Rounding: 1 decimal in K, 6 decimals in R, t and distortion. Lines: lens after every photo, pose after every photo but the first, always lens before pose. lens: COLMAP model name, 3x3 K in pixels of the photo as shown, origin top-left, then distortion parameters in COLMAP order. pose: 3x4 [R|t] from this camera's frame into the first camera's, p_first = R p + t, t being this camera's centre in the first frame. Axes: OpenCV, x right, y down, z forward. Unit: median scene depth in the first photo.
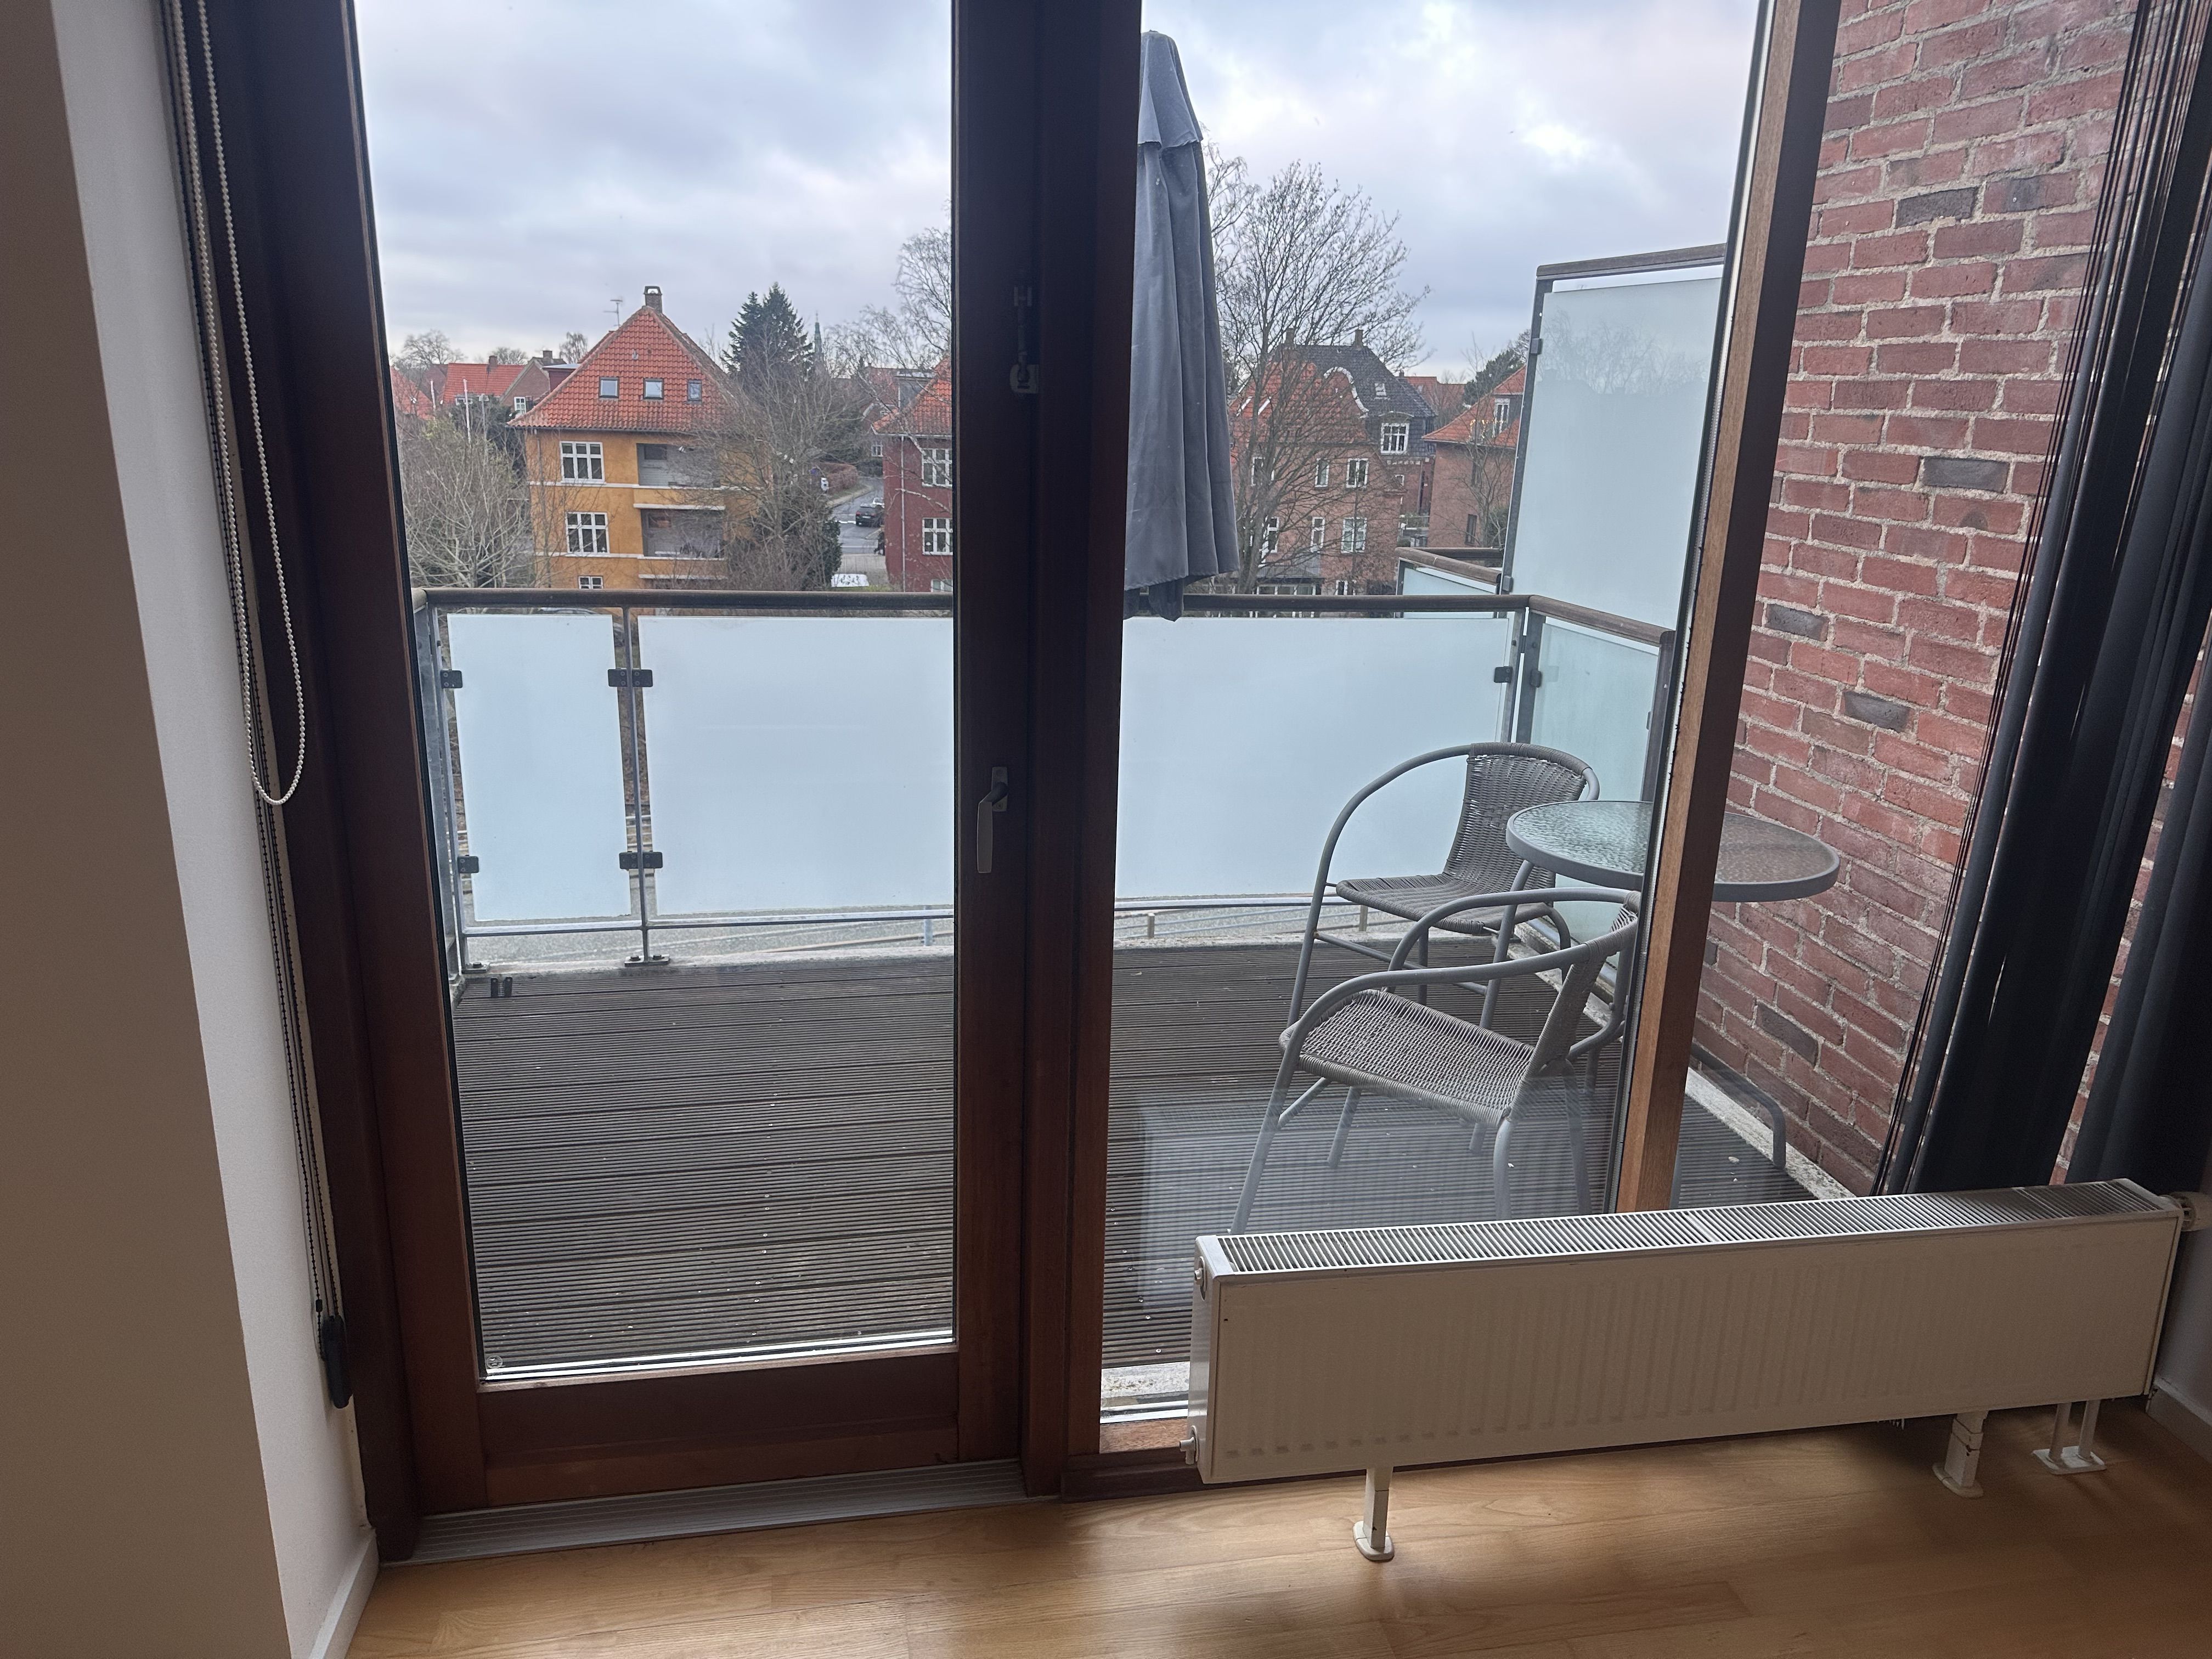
lens RADIAL K [[1589.4, 0, 1106.0], [0, 1589.4, 829.5], [0, 0, 1]] dist [0.033611, -0.000224]
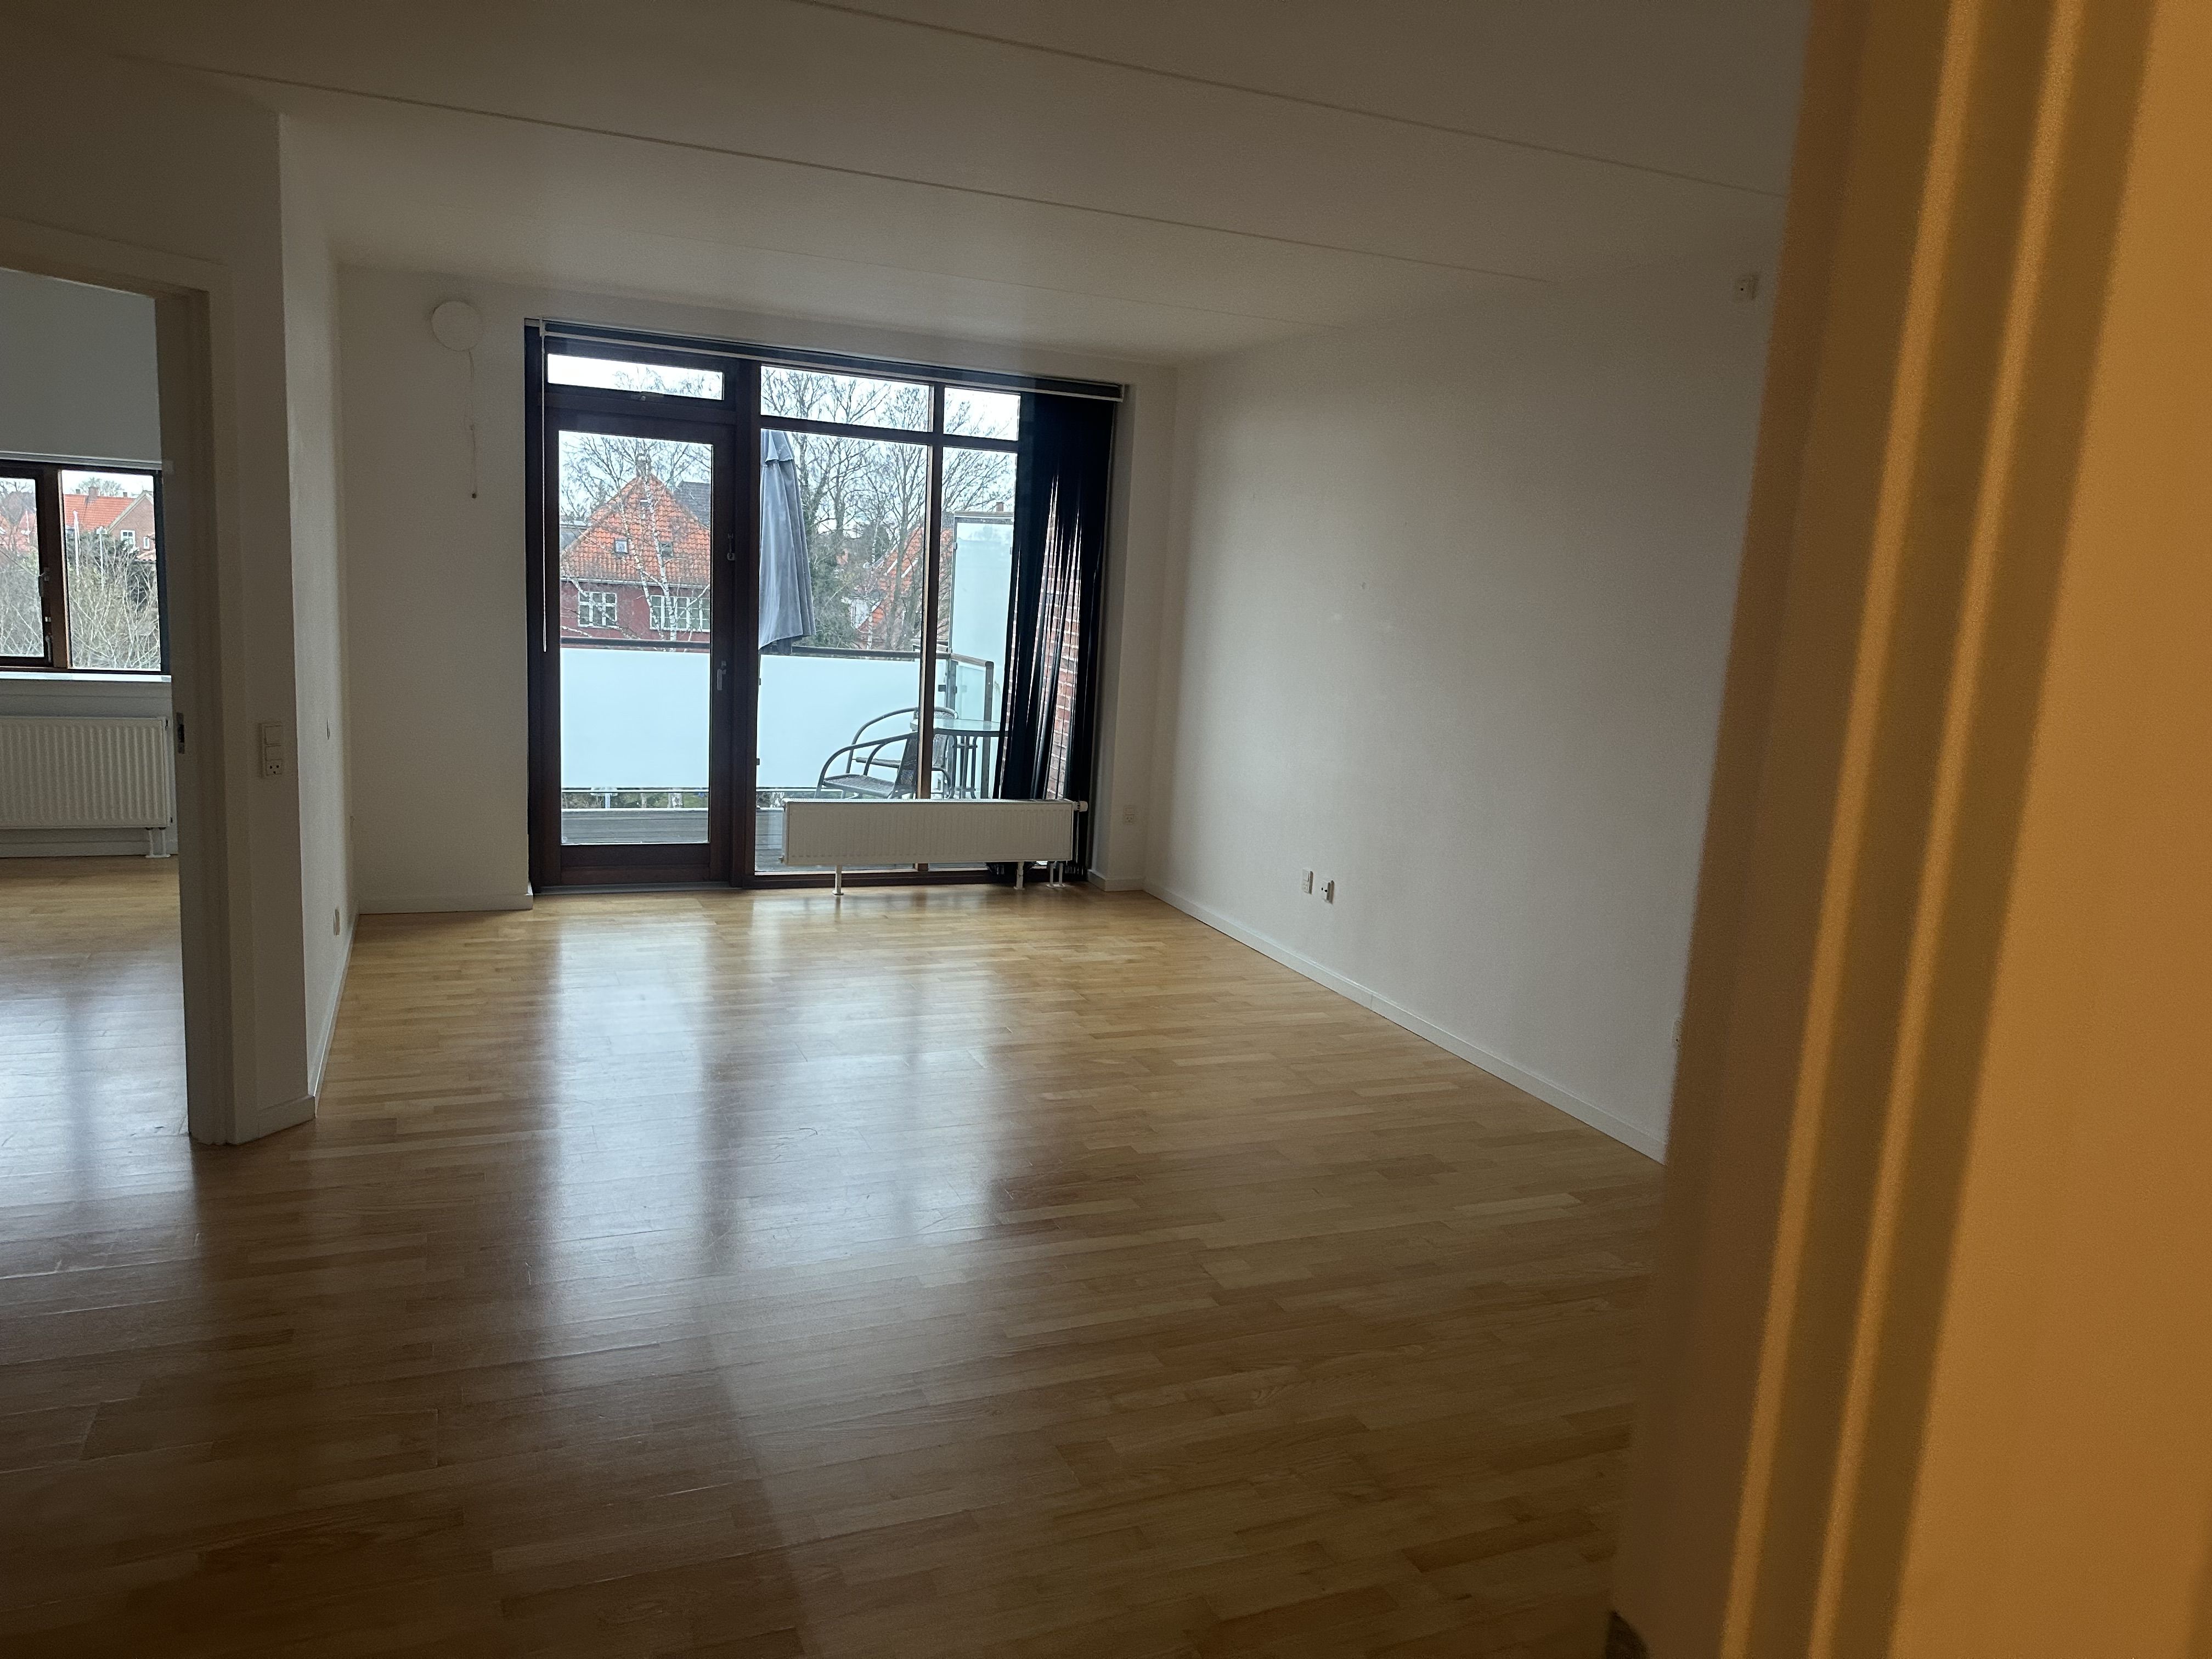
lens RADIAL K [[1589.4, 0, 1106.0], [0, 1589.4, 829.5], [0, 0, 1]] dist [0.033611, -0.000224]
pose [[0.977734, -0.003032, 0.209827, 0.009657], [0.023209, 0.995324, -0.093766, 0.323068], [-0.208562, 0.096548, 0.973232, -1.226583]]
